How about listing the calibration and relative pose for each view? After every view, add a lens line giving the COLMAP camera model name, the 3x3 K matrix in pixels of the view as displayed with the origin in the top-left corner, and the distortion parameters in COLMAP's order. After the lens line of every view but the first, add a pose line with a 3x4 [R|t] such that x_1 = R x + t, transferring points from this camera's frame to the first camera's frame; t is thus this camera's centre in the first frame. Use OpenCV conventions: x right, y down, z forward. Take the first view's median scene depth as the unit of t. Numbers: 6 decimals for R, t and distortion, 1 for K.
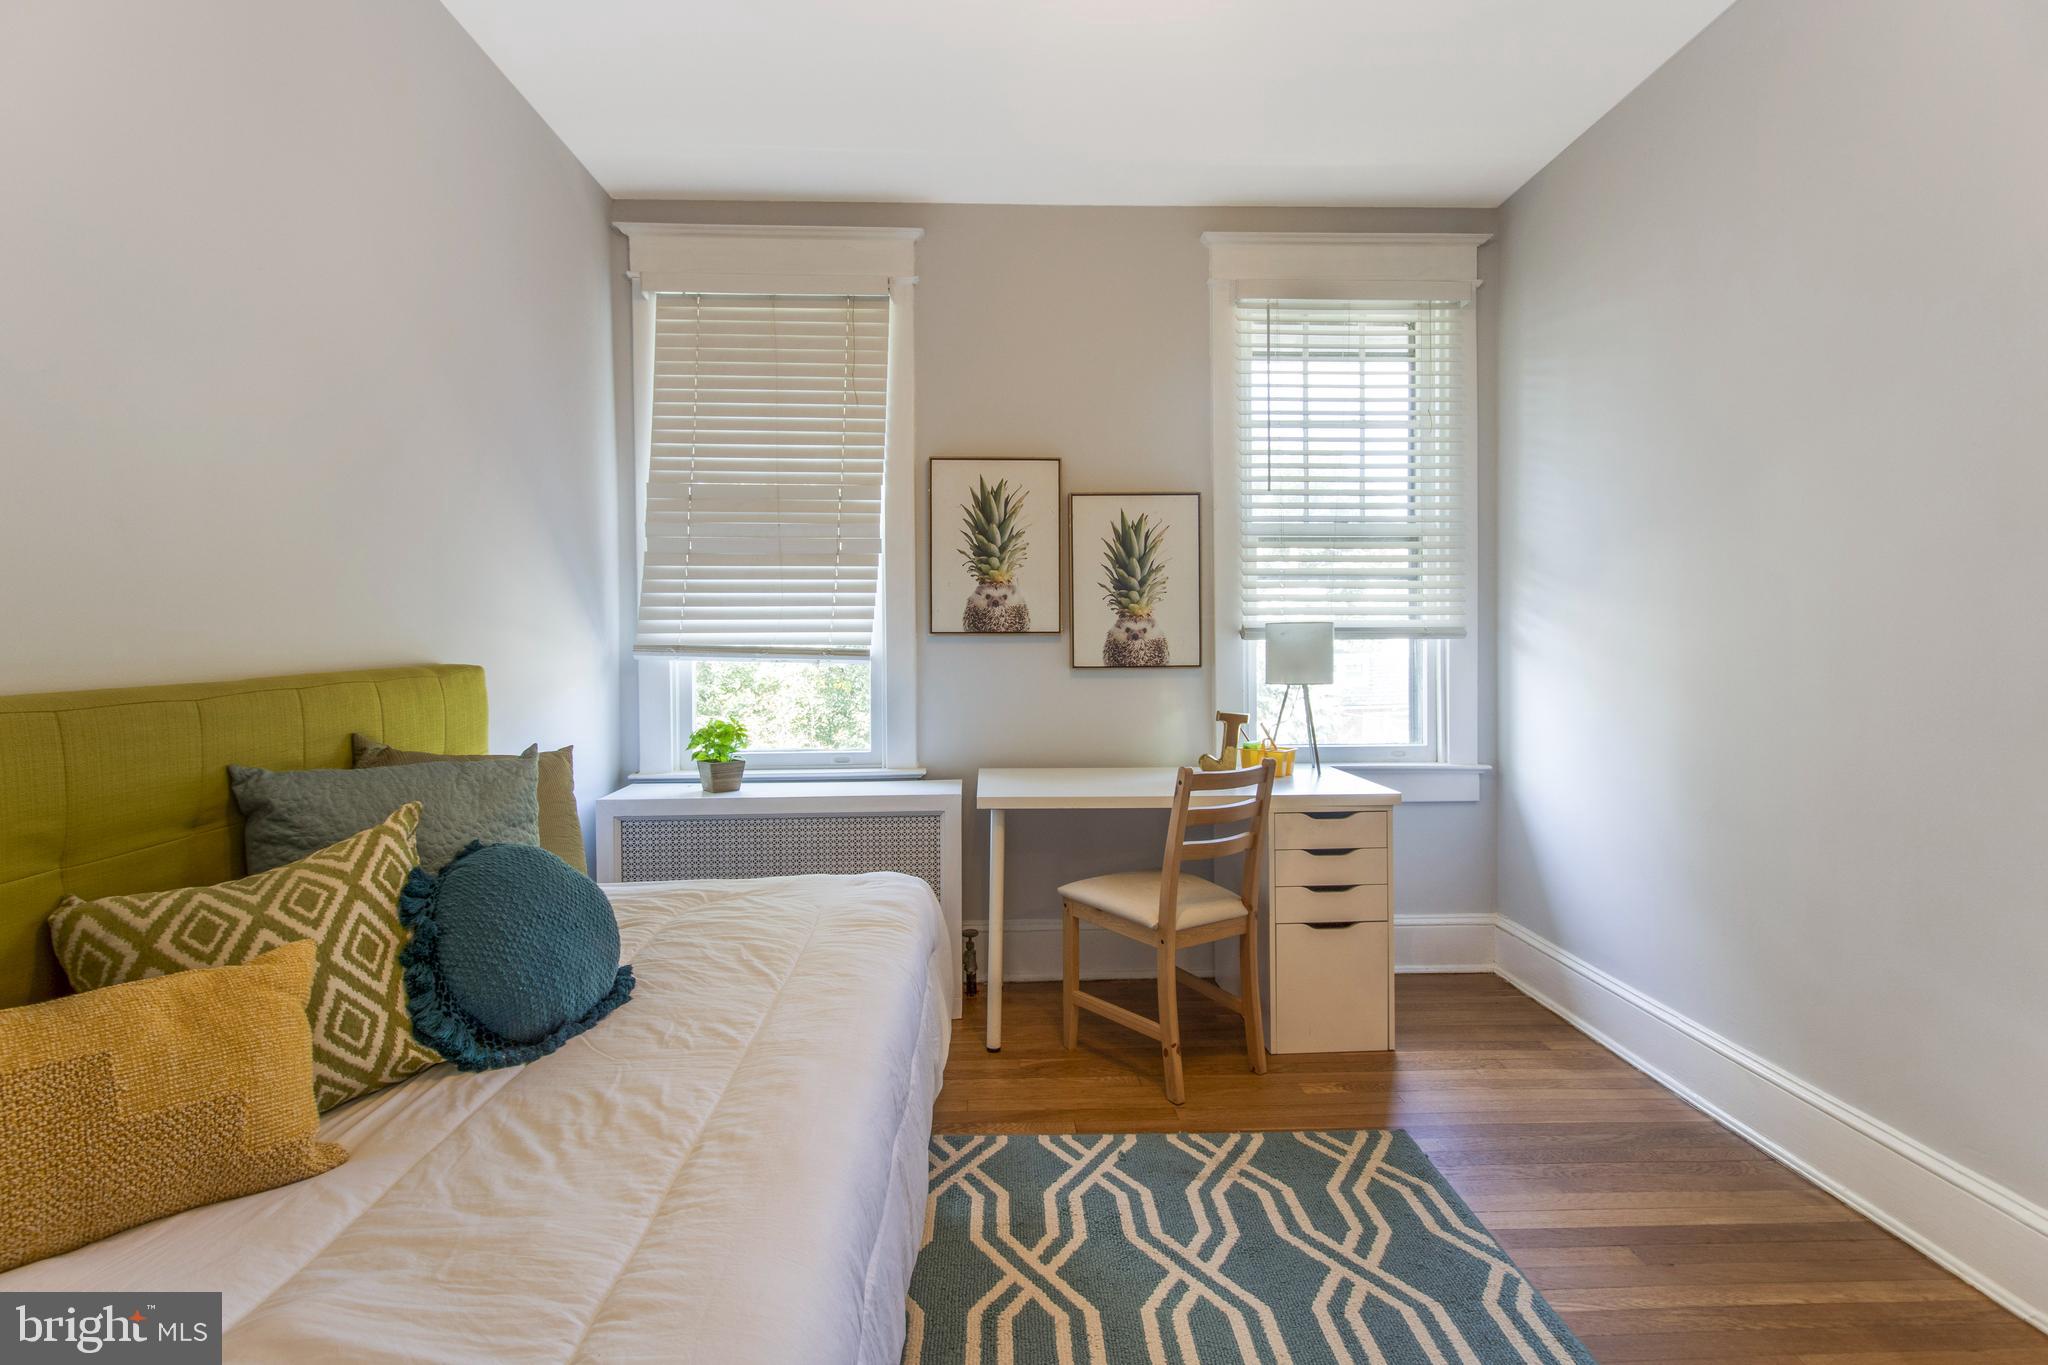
lens RADIAL K [[941.3, 0, 1025.9], [0, 941.3, 669.0], [0, 0, 1]] dist [0.023573, -0.014071]
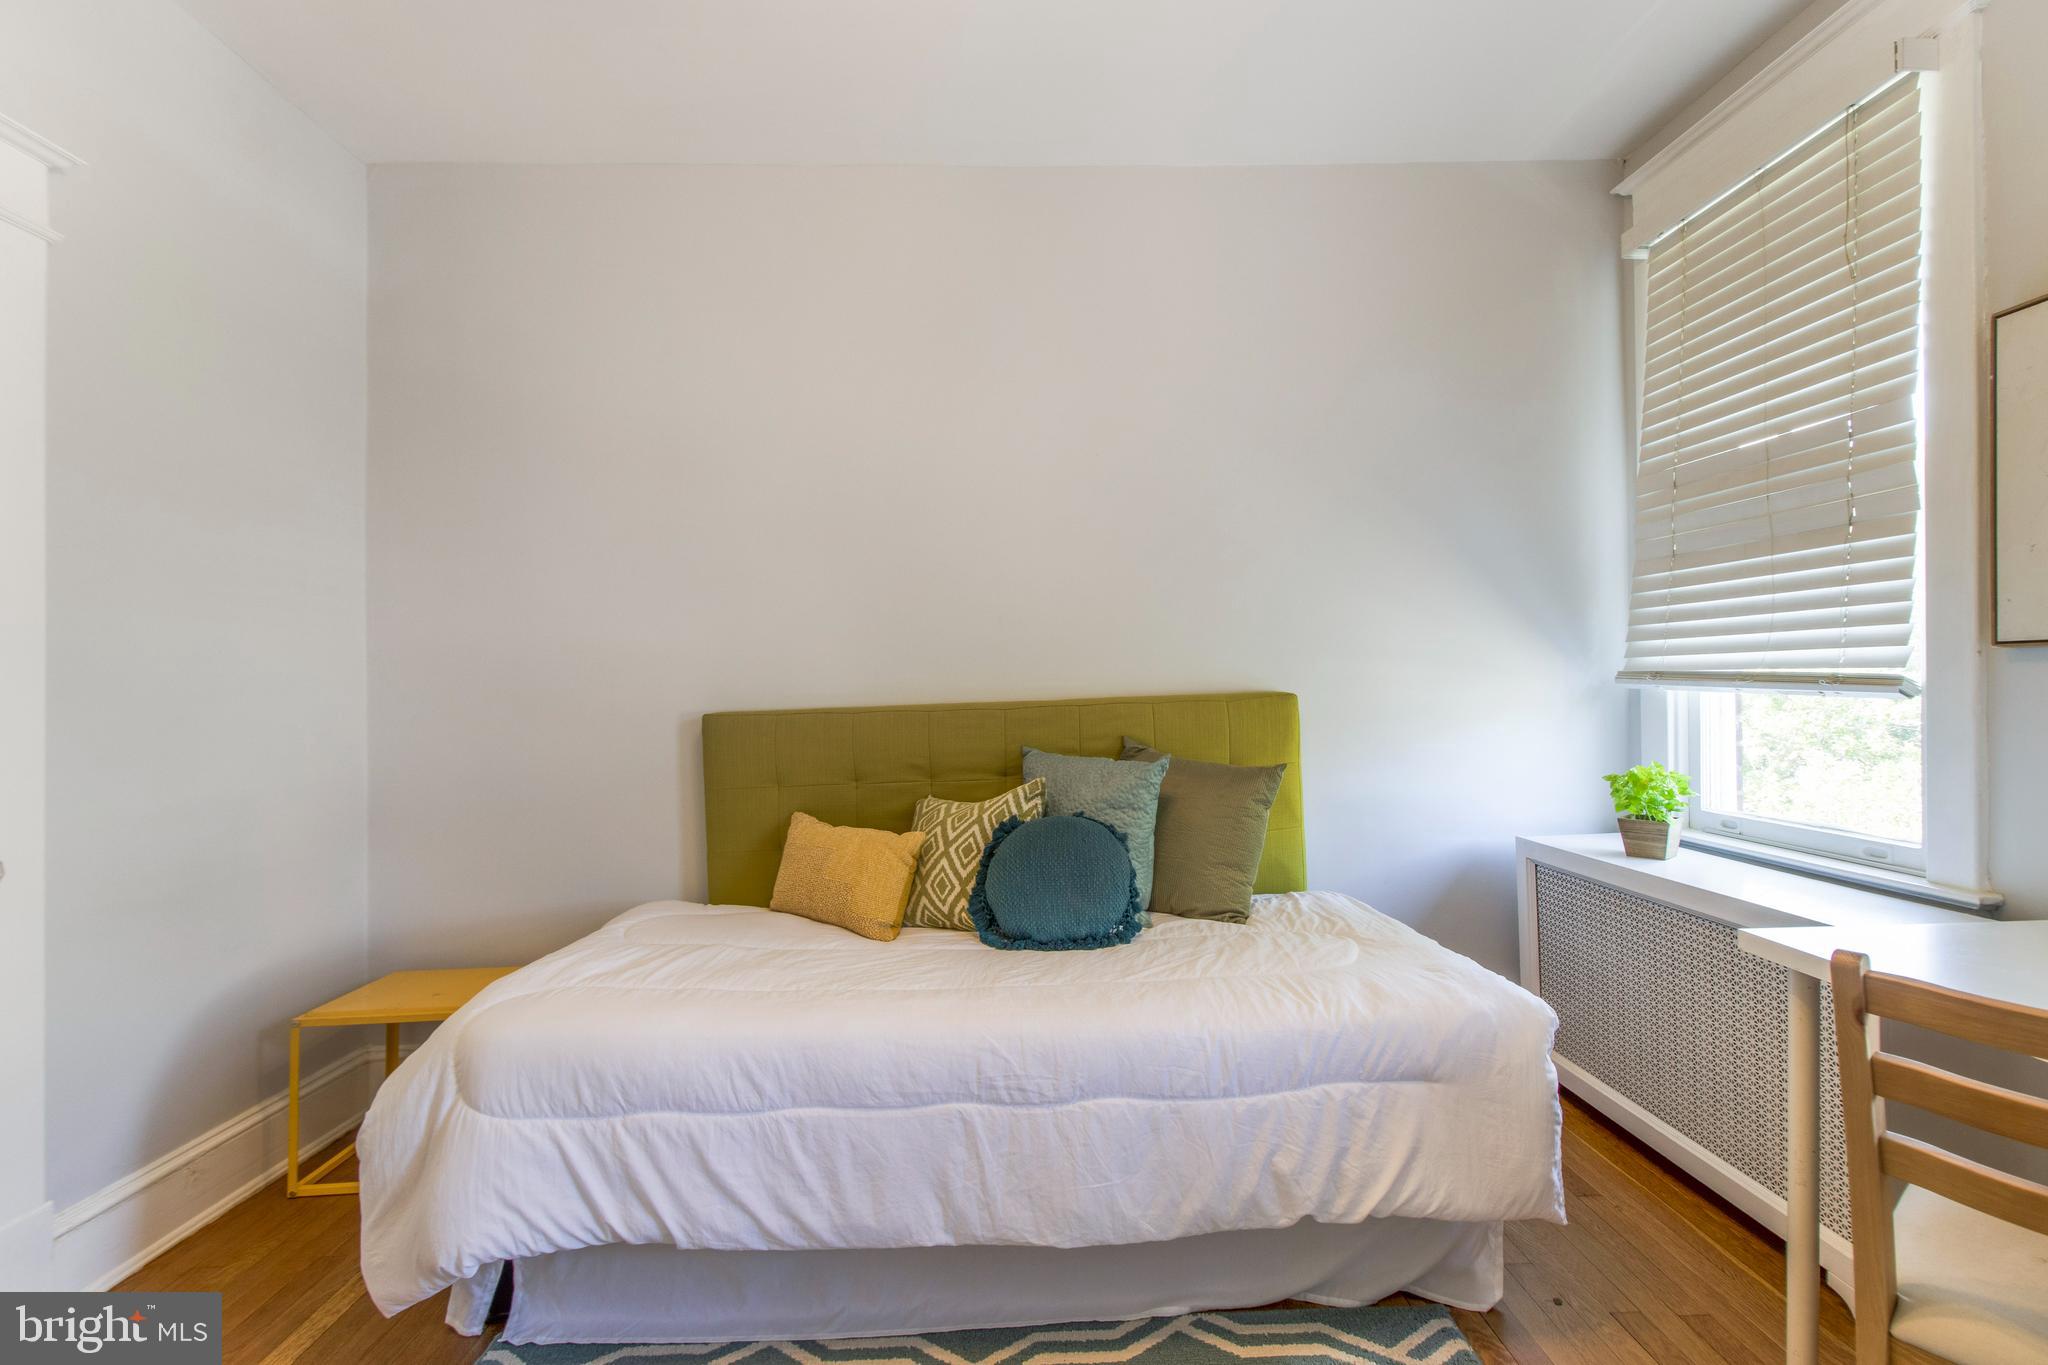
lens RADIAL K [[949.2, 0, 1026.0], [0, 949.2, 690.2], [0, 0, 1]] dist [0.023772, -0.015978]
pose [[-0.002066, 0.009782, -0.999950, 0.461269], [-0.010900, 0.999893, 0.009804, -0.011225], [0.999938, 0.010920, -0.001959, 0.468039]]
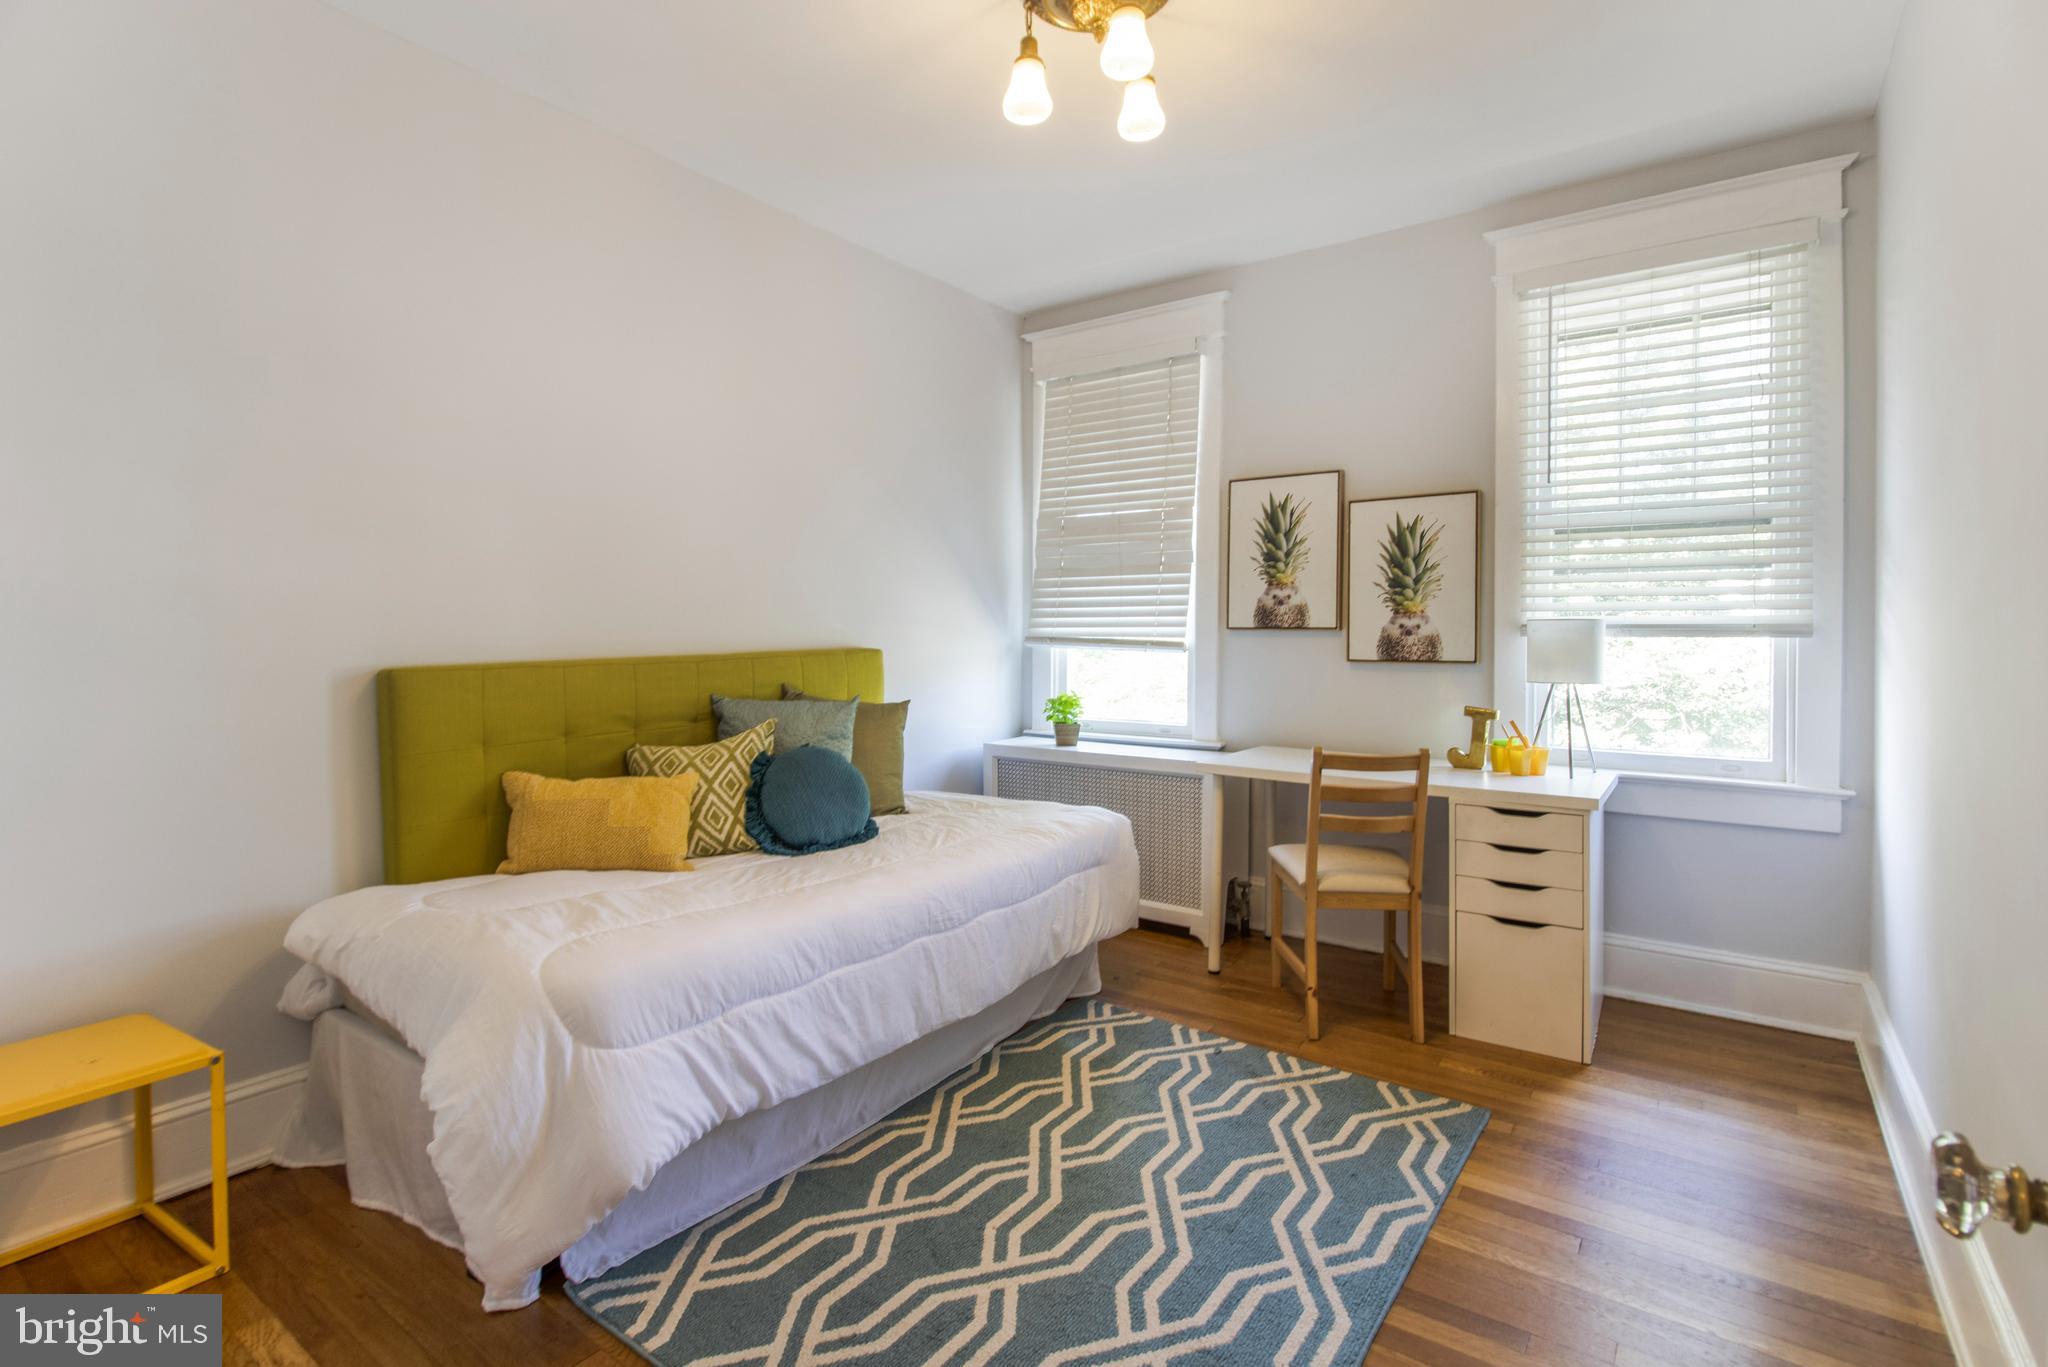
lens RADIAL K [[956.2, 0, 1041.1], [0, 956.2, 653.0], [0, 0, 1]] dist [0.013289, -0.015249]
pose [[0.792961, 0.019810, -0.608950, 0.464316], [-0.022729, 0.999737, 0.002926, -0.005365], [0.608849, 0.011521, 0.793203, -0.102078]]
